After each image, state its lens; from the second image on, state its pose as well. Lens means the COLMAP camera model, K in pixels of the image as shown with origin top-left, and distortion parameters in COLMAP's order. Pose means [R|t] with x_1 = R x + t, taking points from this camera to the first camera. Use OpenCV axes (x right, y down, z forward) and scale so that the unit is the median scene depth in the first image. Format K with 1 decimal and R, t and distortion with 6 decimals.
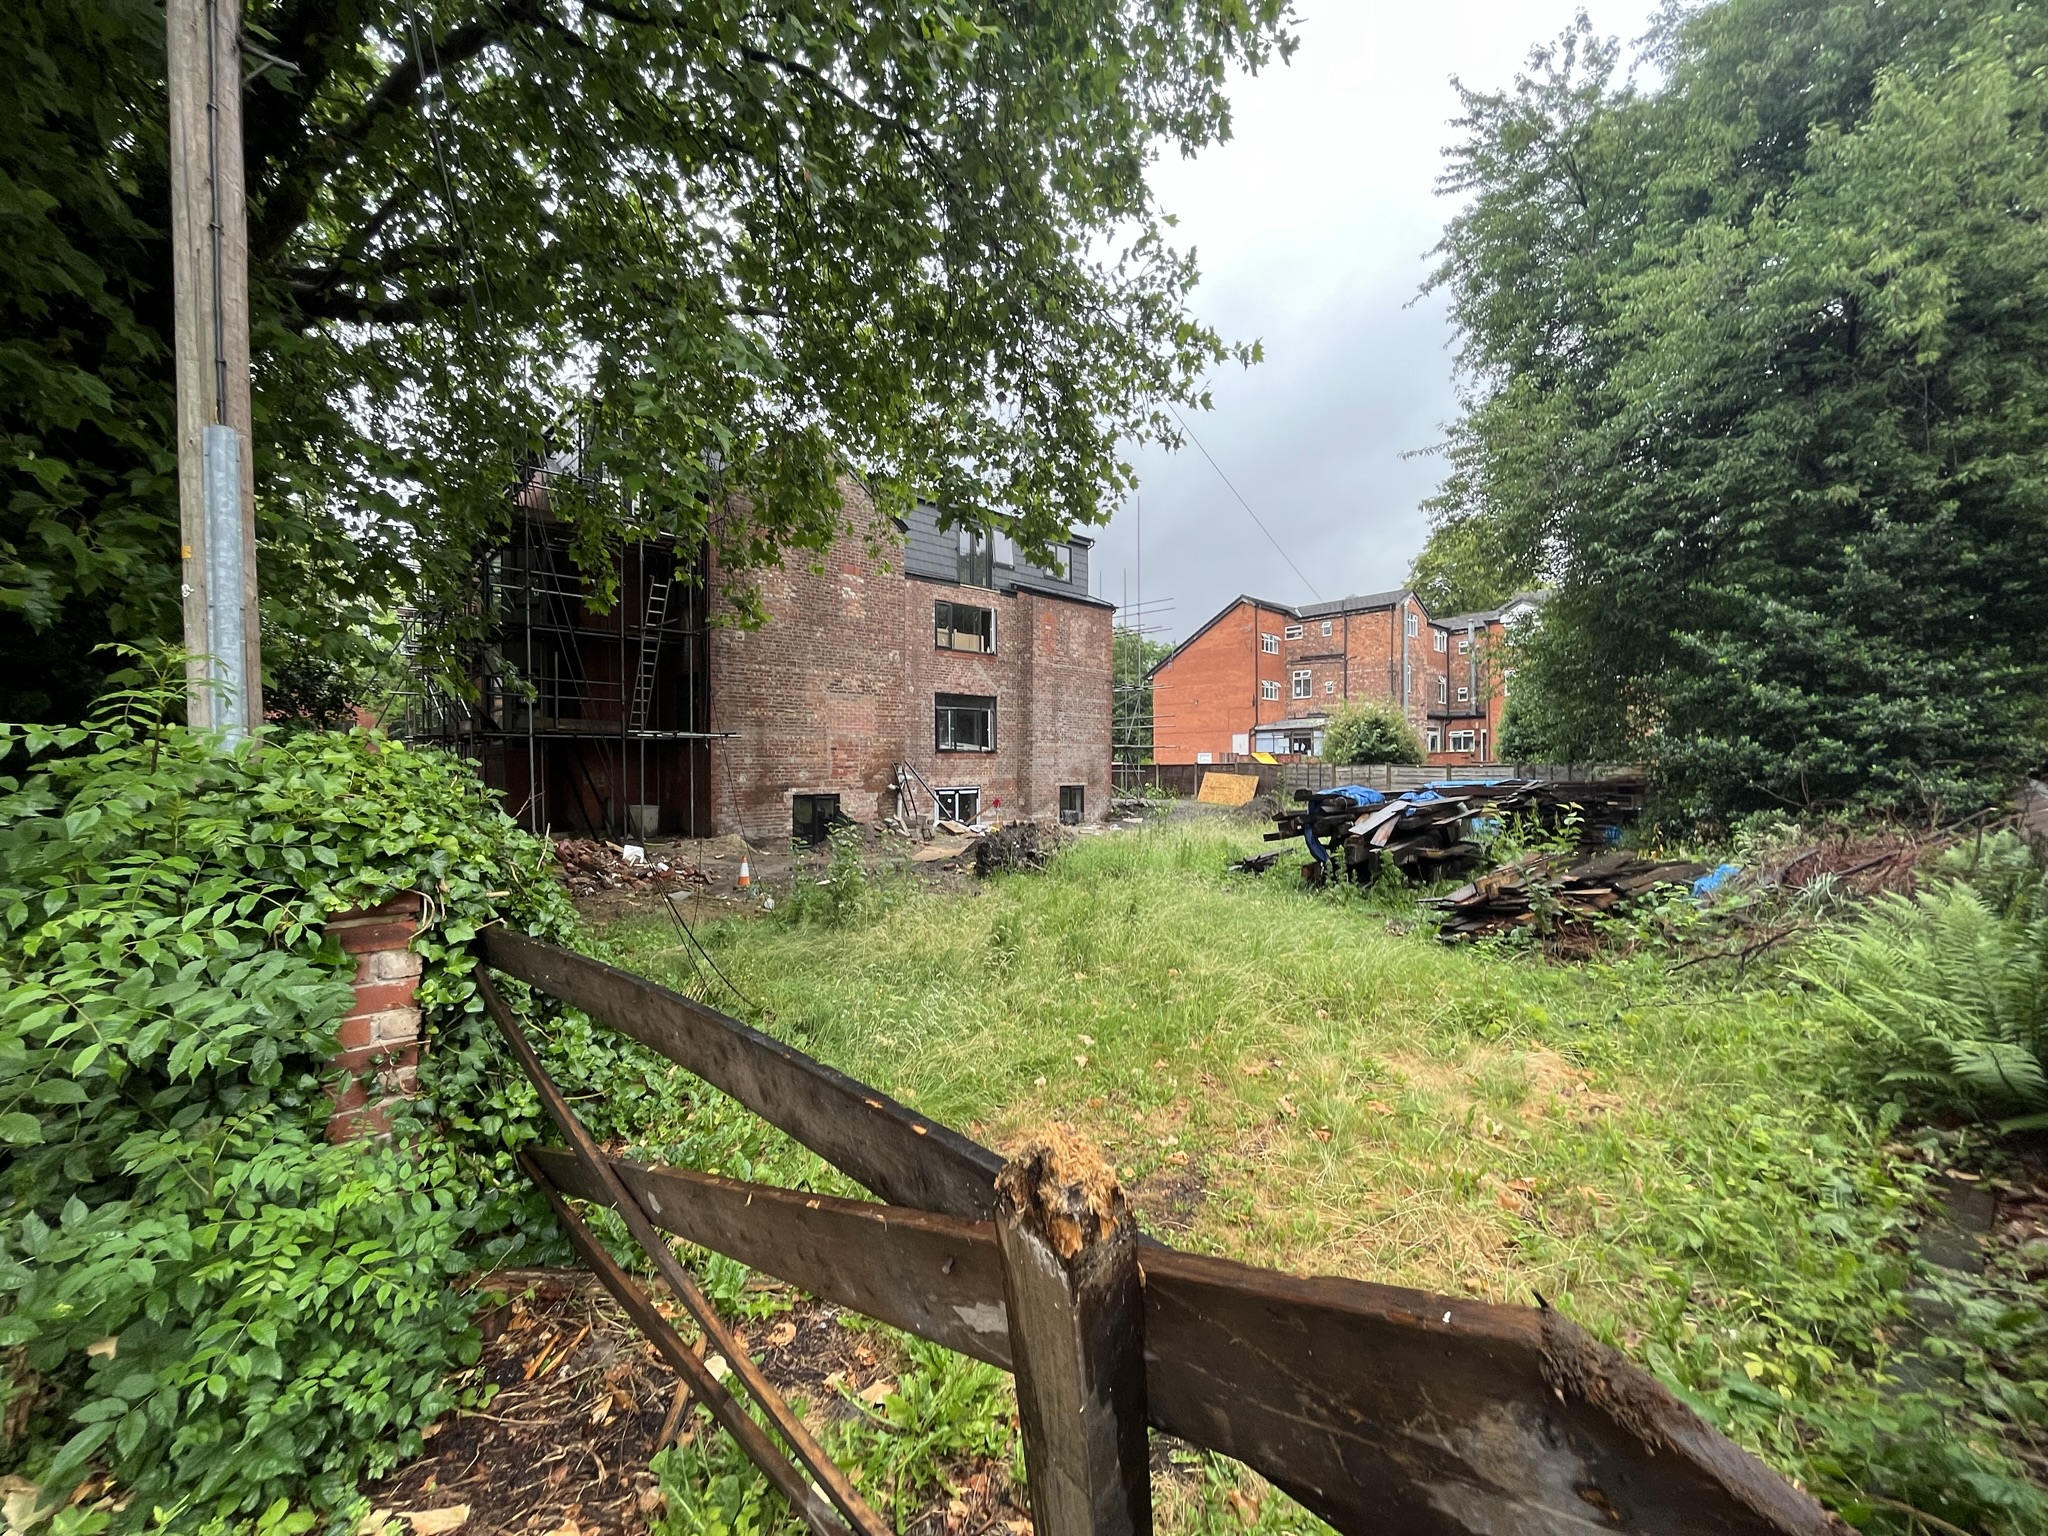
lens RADIAL K [[826.0, 0, 1022.5], [0, 826.0, 772.7], [0, 0, 1]] dist [-0.003952, -0.000175]
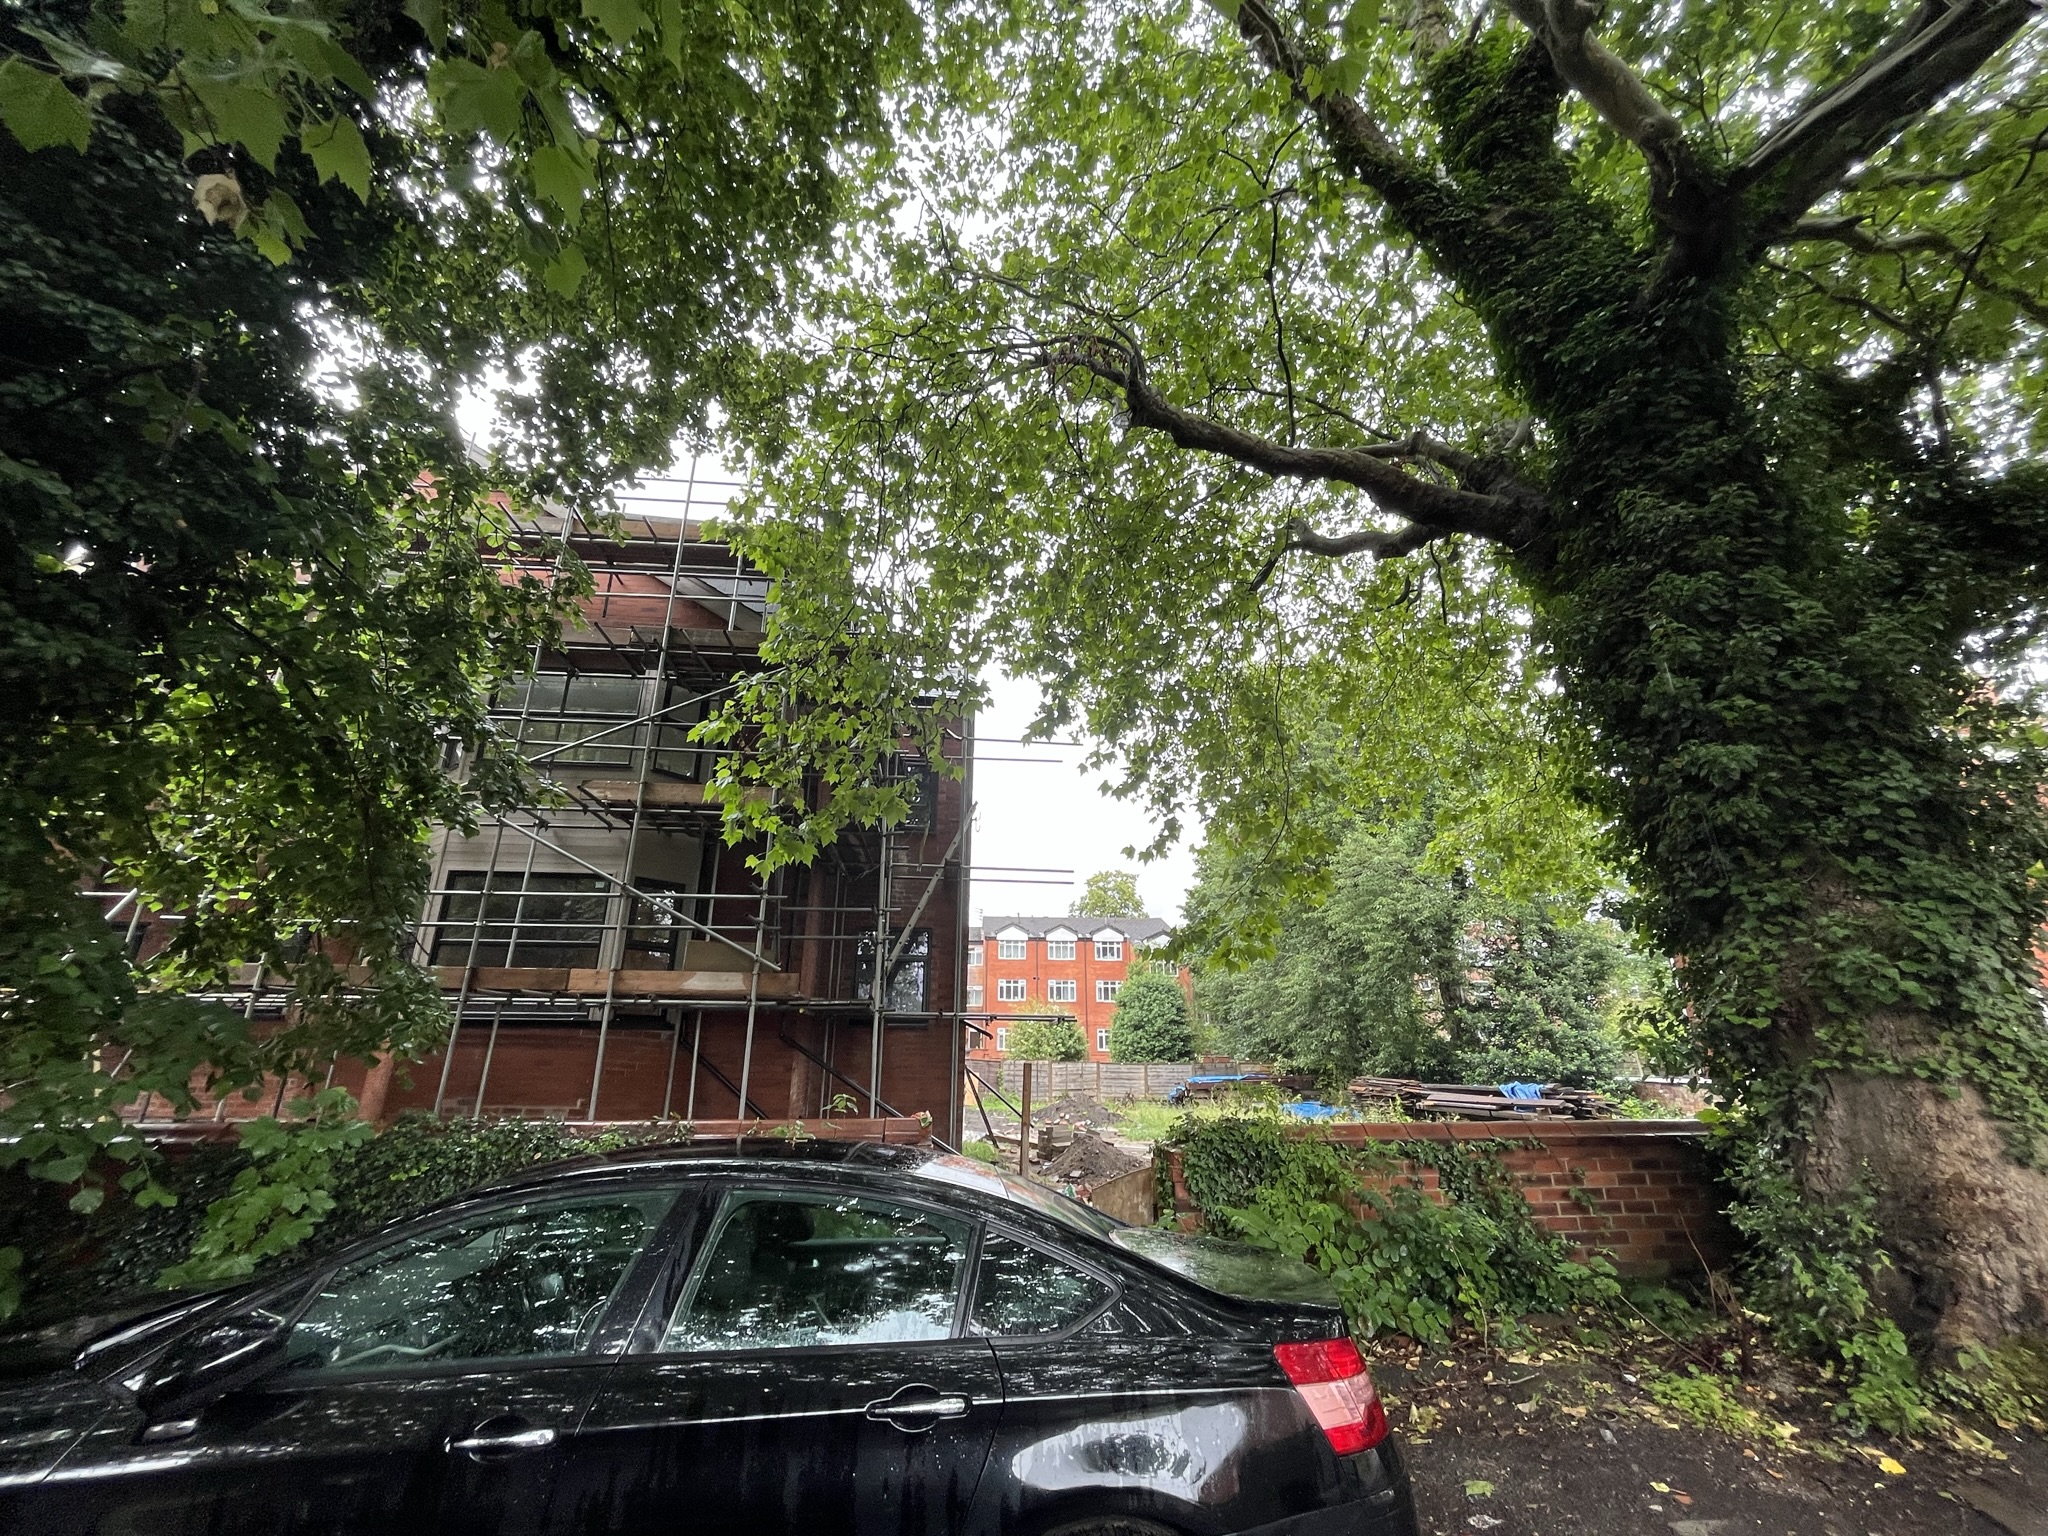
lens RADIAL K [[826.0, 0, 1021.2], [0, 826.0, 772.9], [0, 0, 1]] dist [-0.003952, -0.000175]
pose [[0.619285, 0.263556, 0.739611, -1.620438], [-0.001214, 0.942300, -0.334767, -0.011572], [-0.785165, 0.206418, 0.583873, 0.837919]]
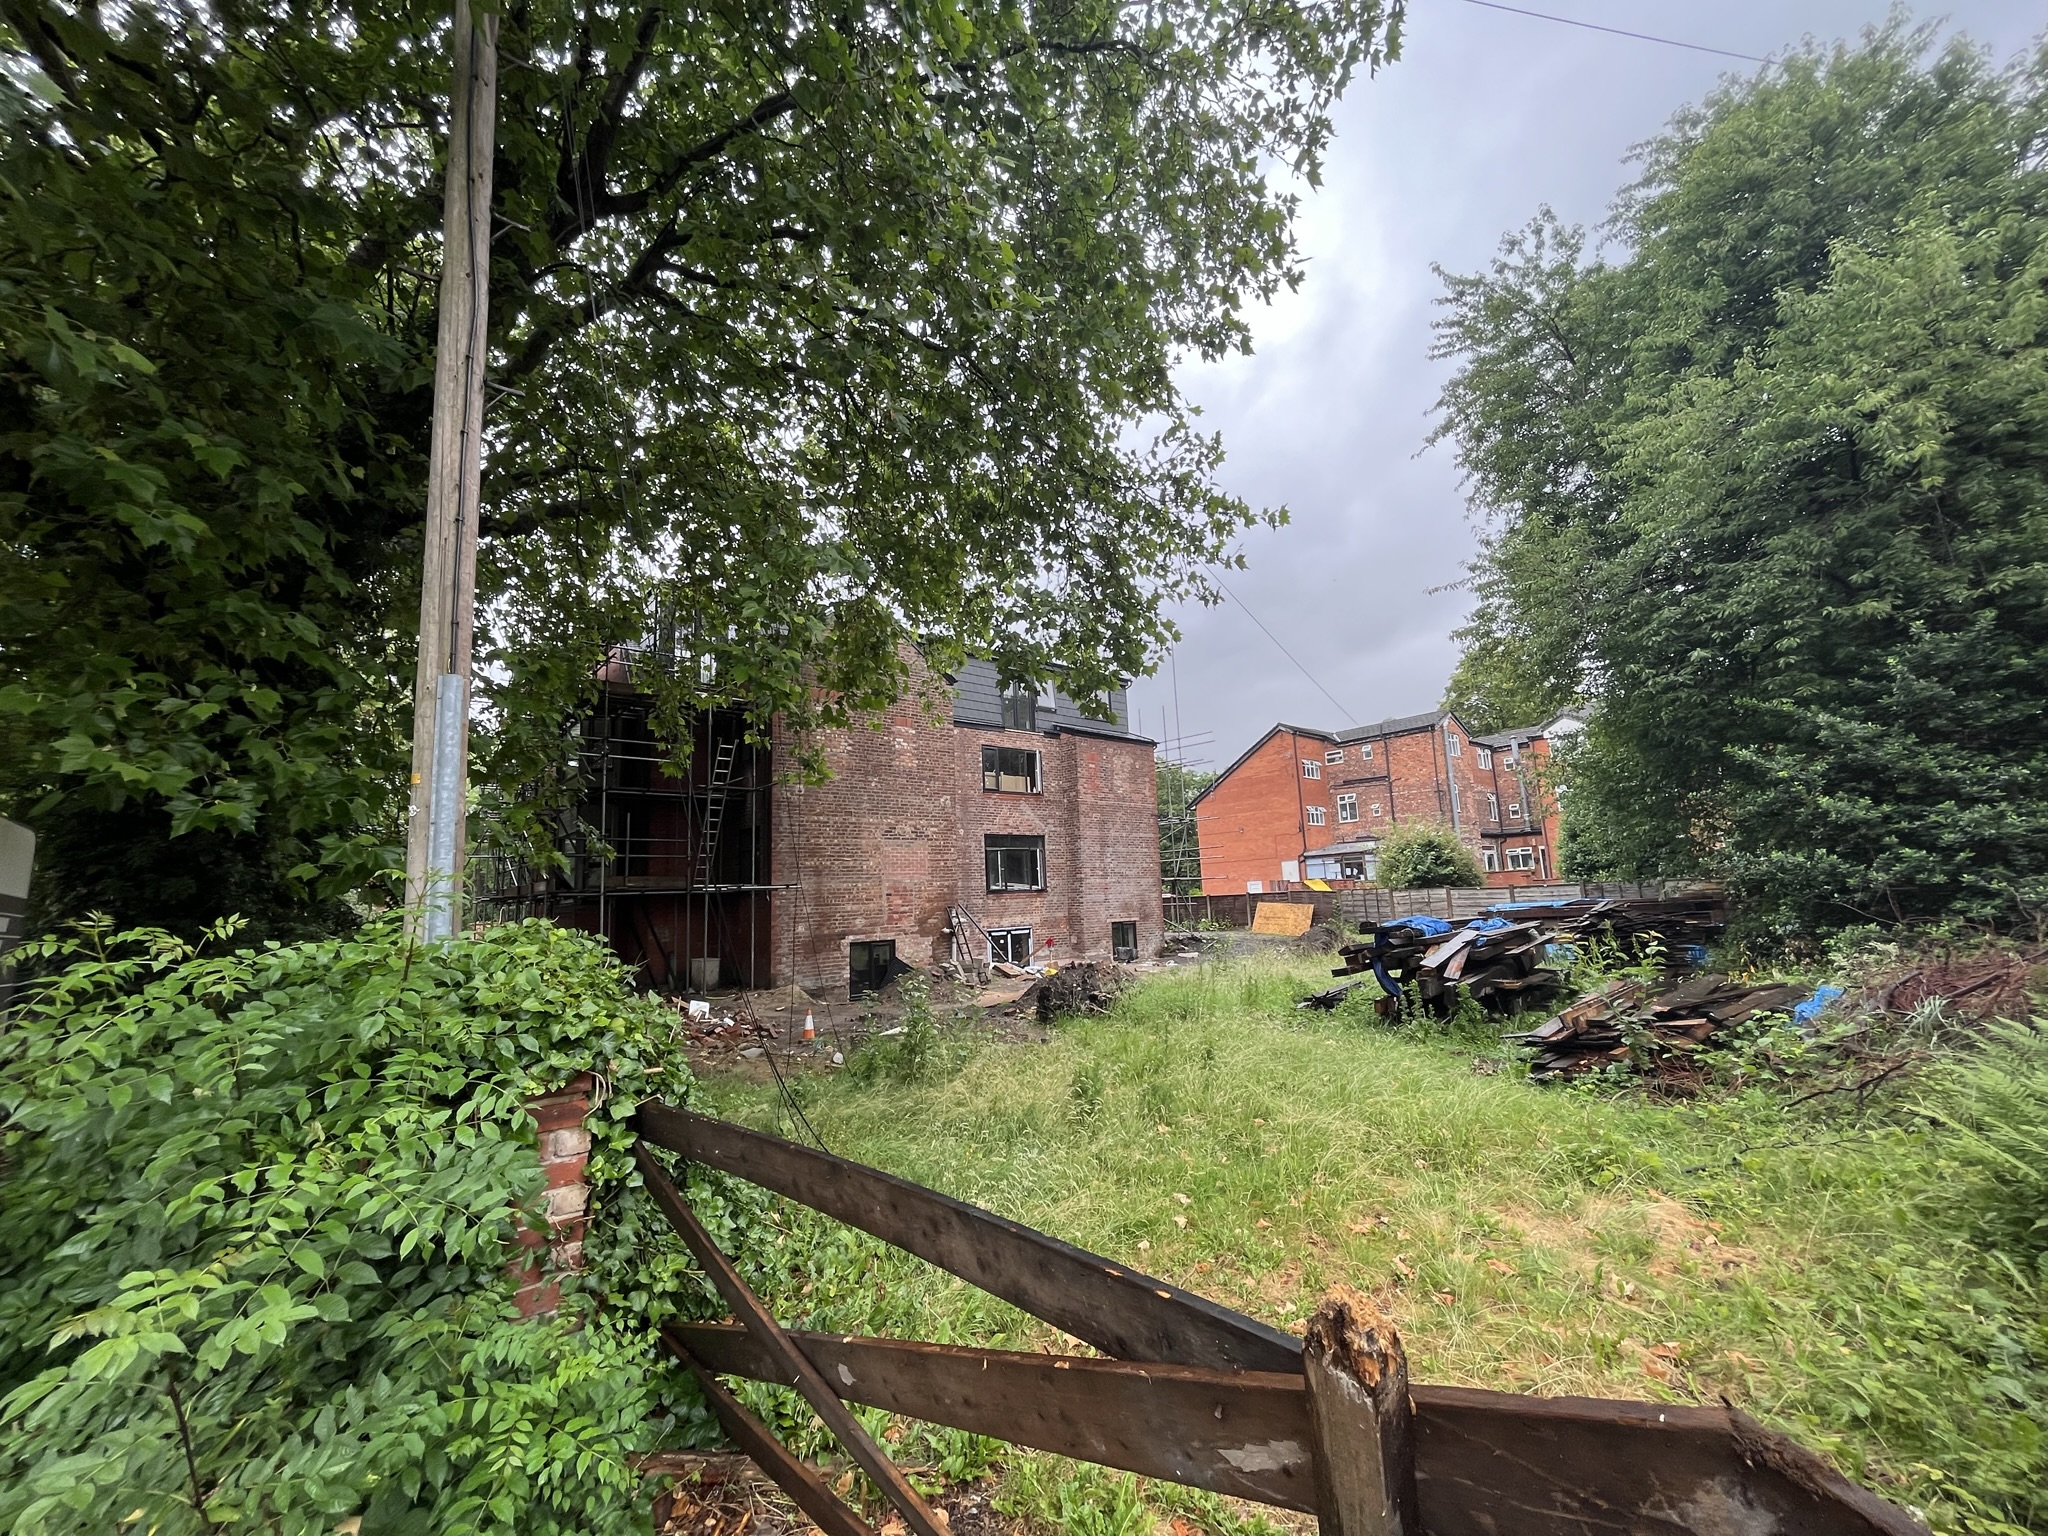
lens RADIAL K [[826.0, 0, 1022.3], [0, 826.0, 772.2], [0, 0, 1]] dist [-0.003952, -0.000175]
pose [[0.997943, -0.045137, -0.045516, -0.022885], [0.037201, 0.986055, -0.162211, -0.012945], [0.052203, 0.160185, 0.985706, -0.031480]]
